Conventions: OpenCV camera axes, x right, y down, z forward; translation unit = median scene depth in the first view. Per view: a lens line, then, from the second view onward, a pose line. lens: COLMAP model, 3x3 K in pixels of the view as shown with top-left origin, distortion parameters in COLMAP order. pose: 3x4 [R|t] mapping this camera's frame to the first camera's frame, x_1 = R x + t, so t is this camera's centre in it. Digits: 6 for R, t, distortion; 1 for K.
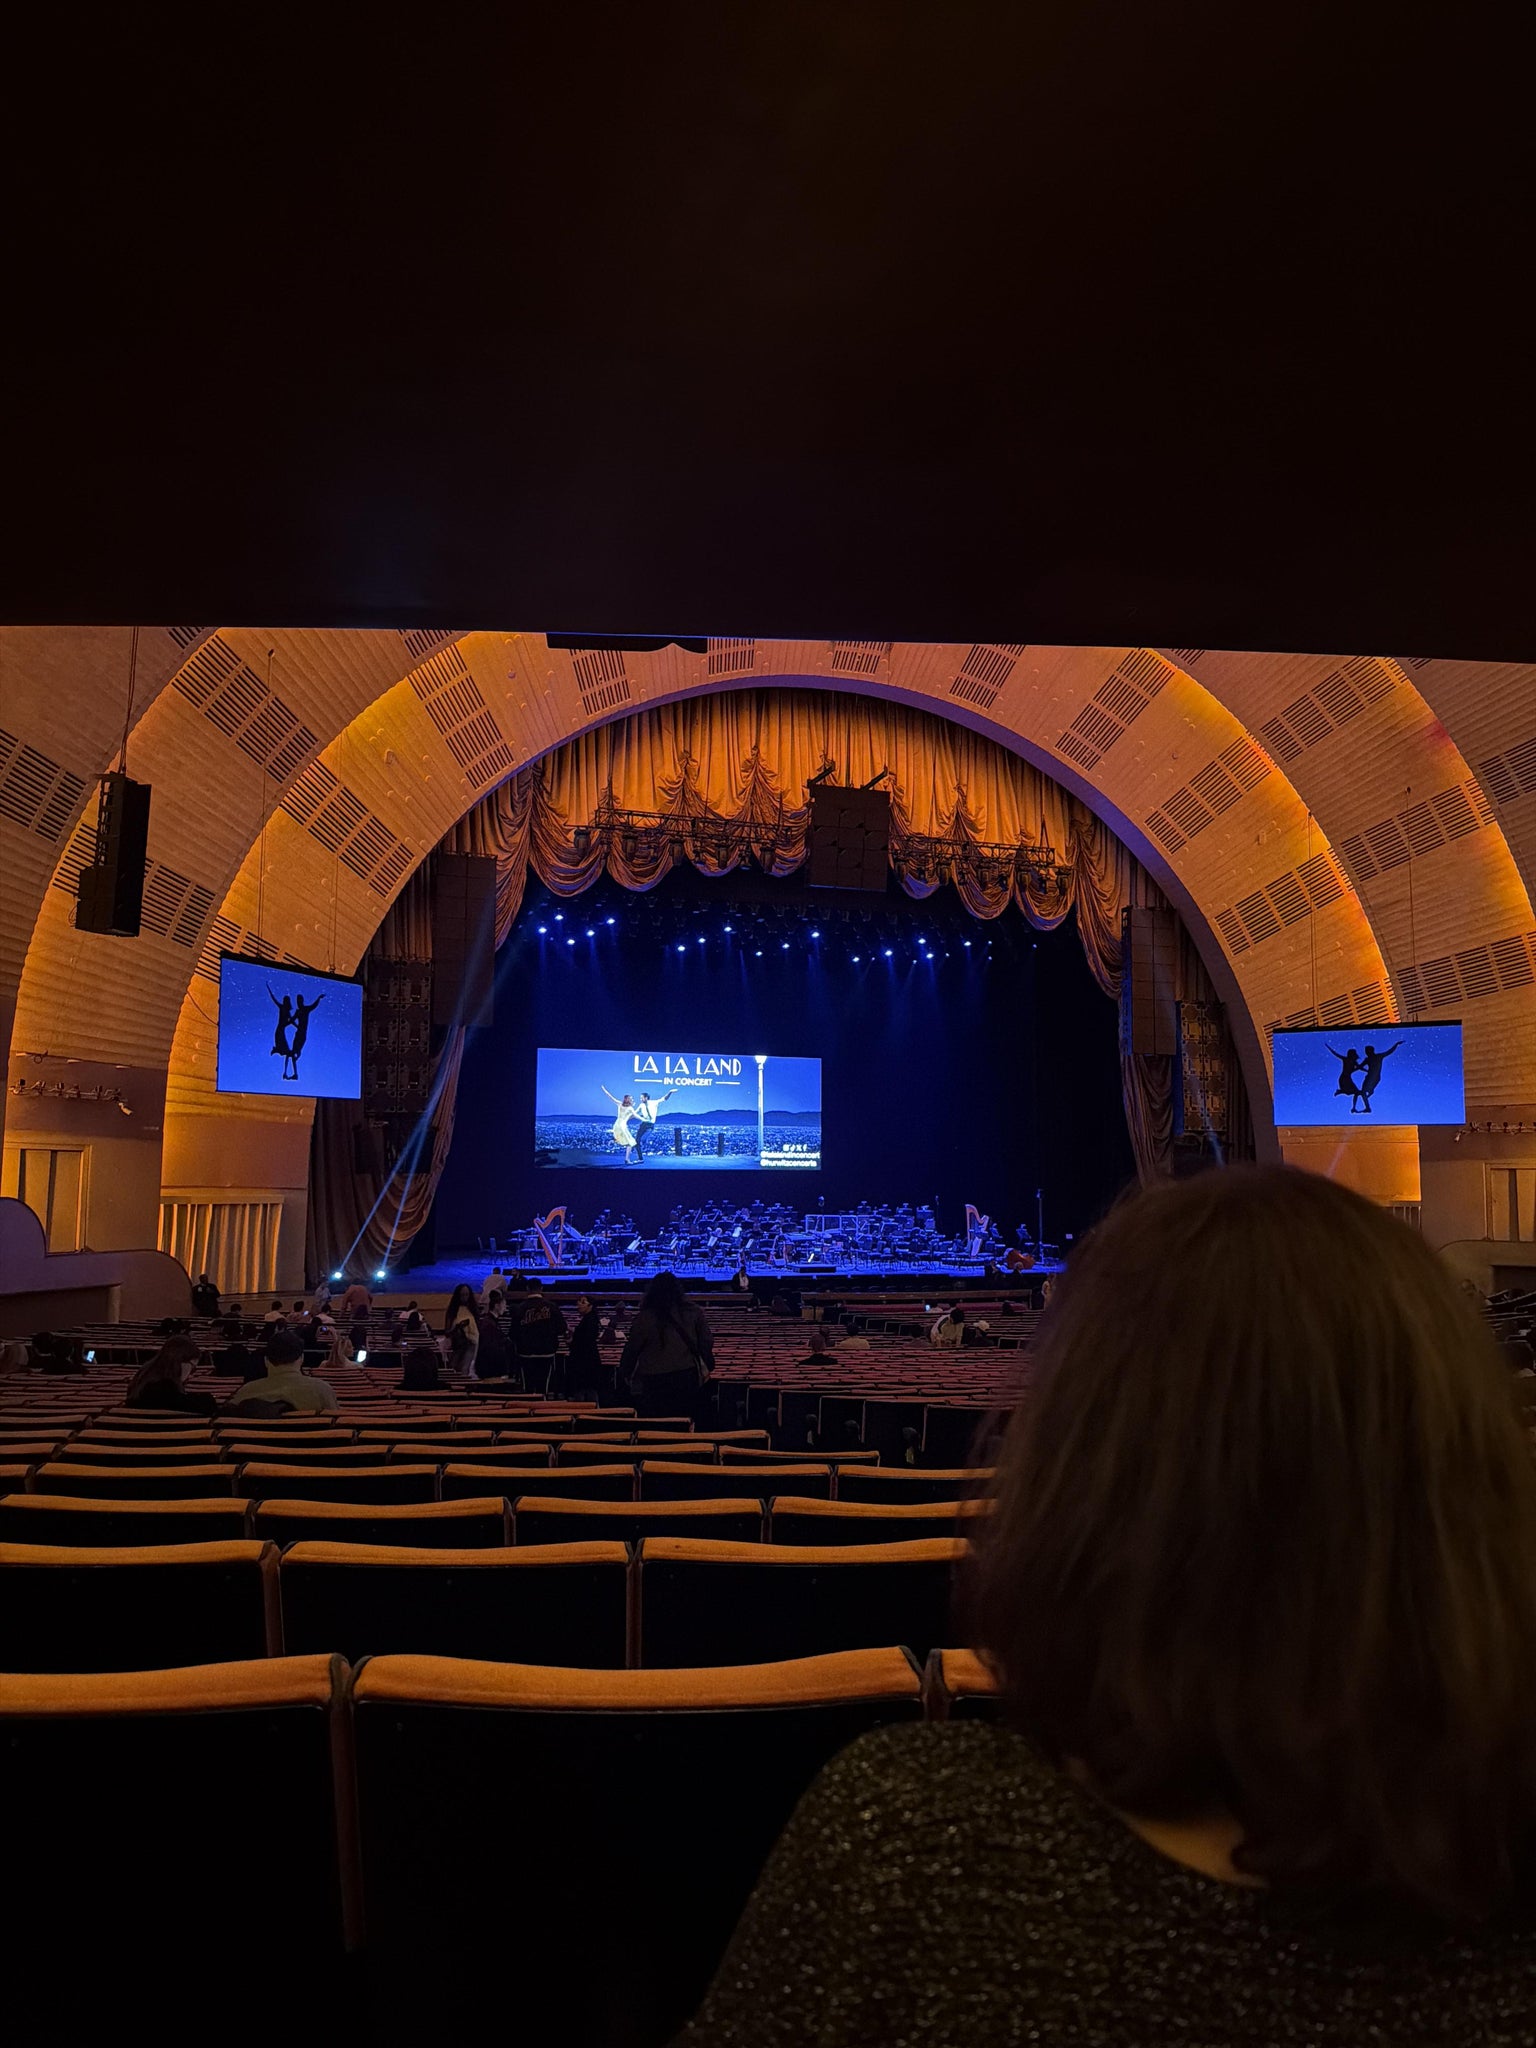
lens RADIAL K [[1422.8, 0, 787.5], [0, 1422.8, 1032.5], [0, 0, 1]] dist [0.127650, -0.319702]
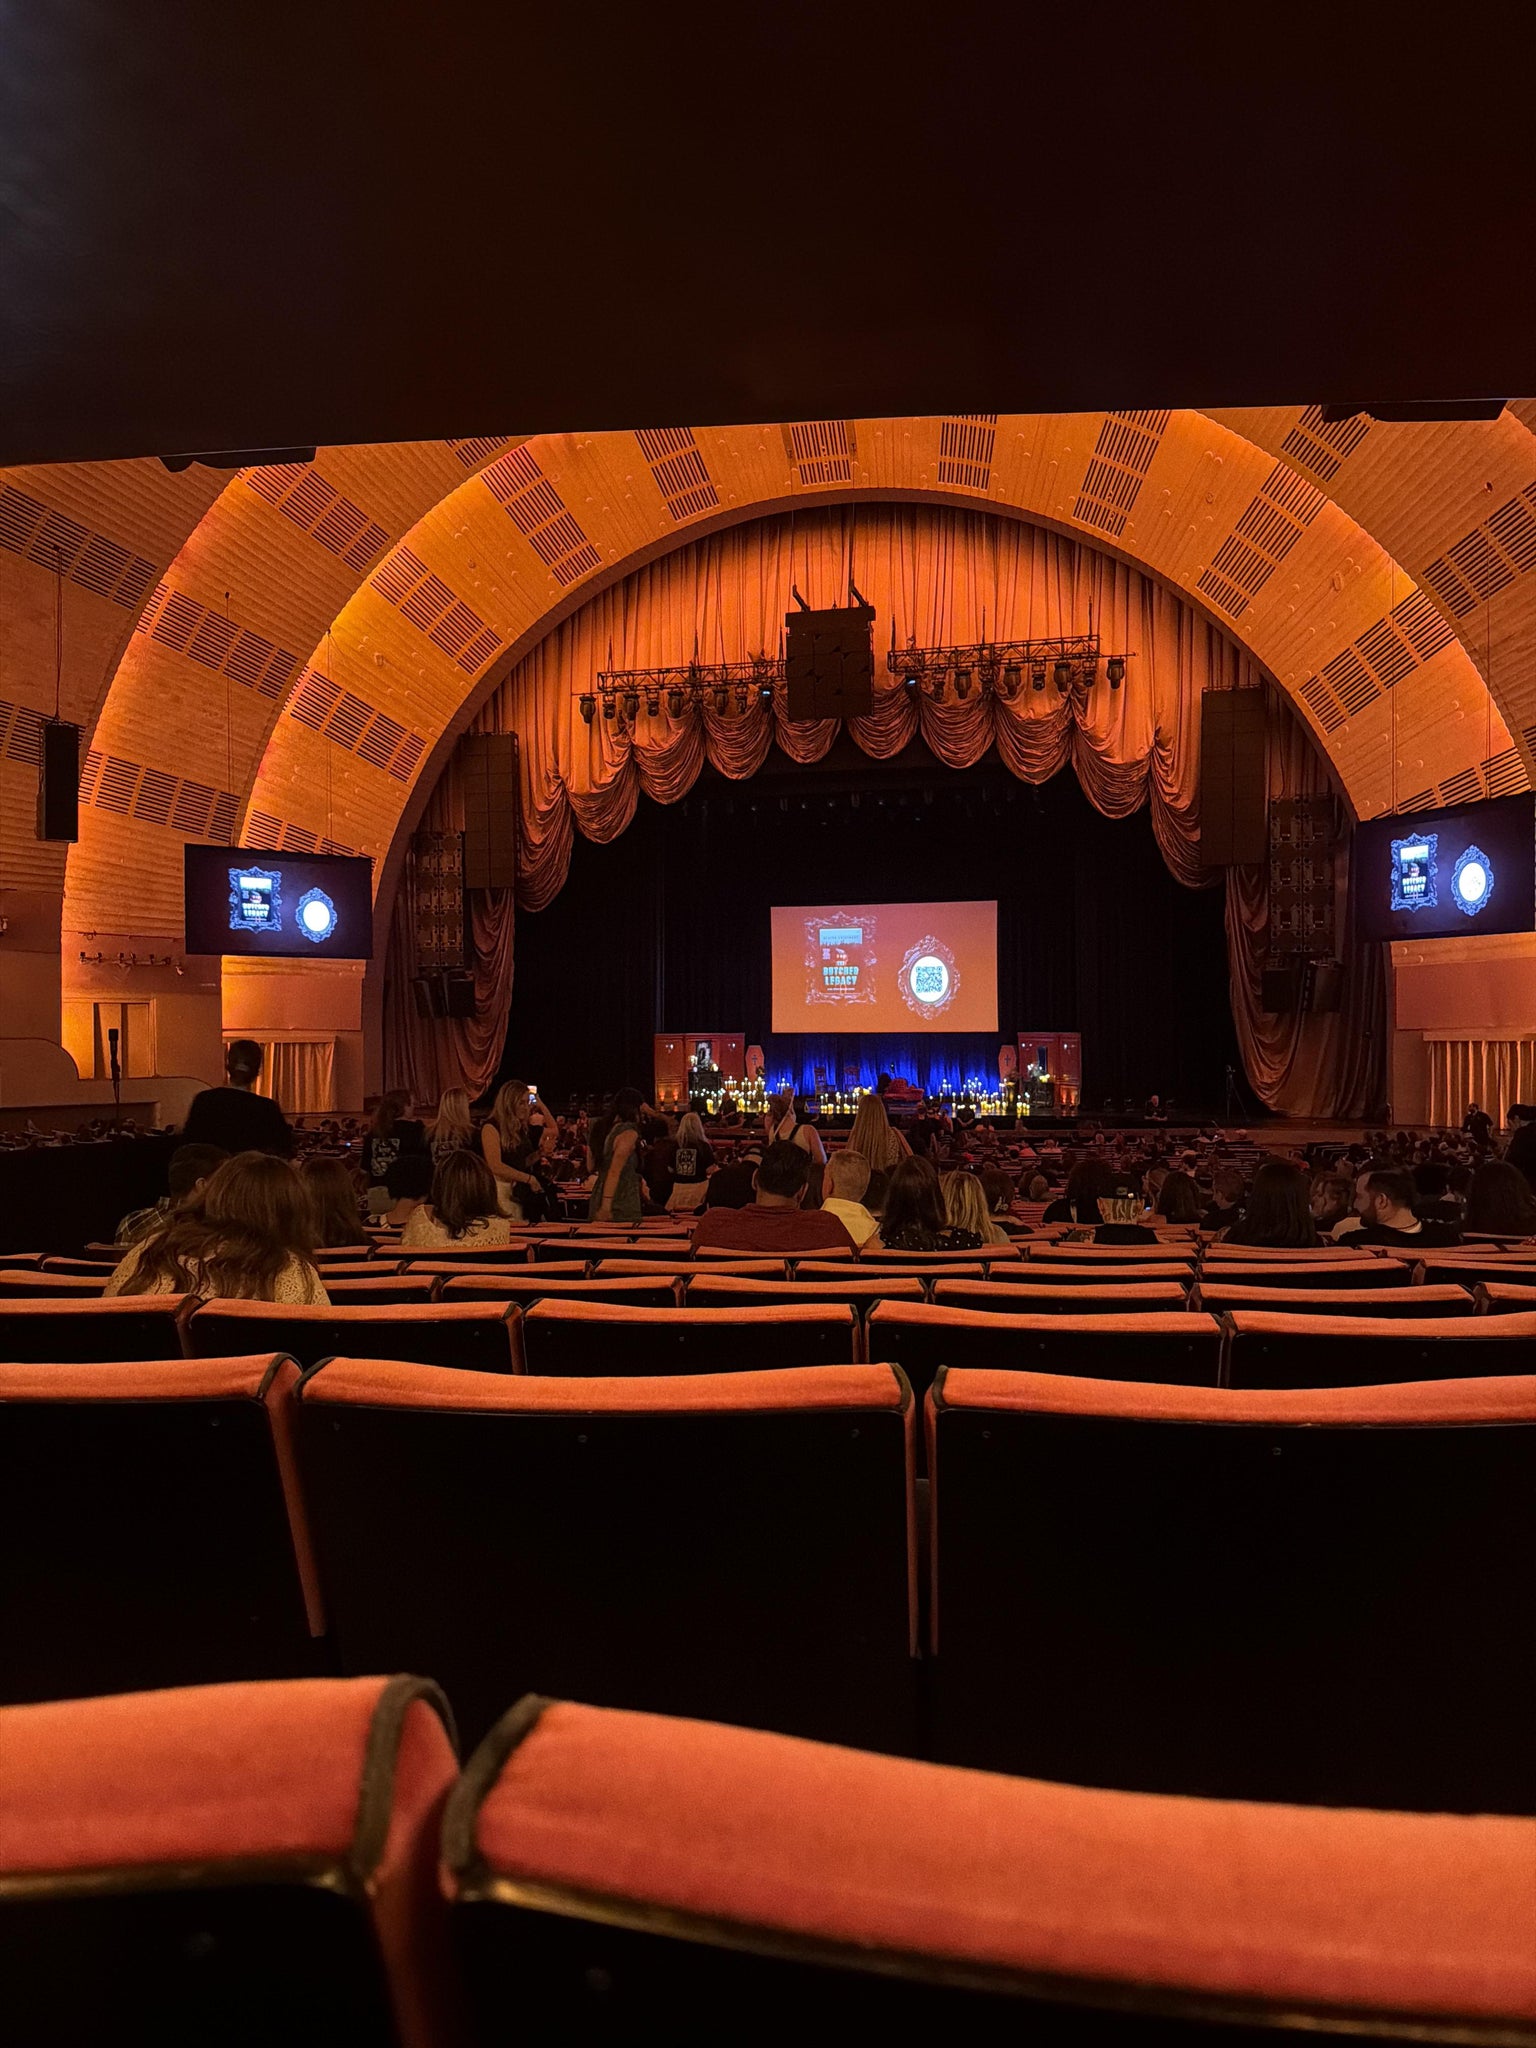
lens RADIAL K [[1422.8, 0, 787.5], [0, 1422.8, 1032.5], [0, 0, 1]] dist [0.127650, -0.319702]
pose [[0.834176, -0.007768, -0.551444, 0.537780], [0.067654, 0.993790, 0.088341, 0.022446], [0.547333, -0.110999, 0.829521, 0.155218]]
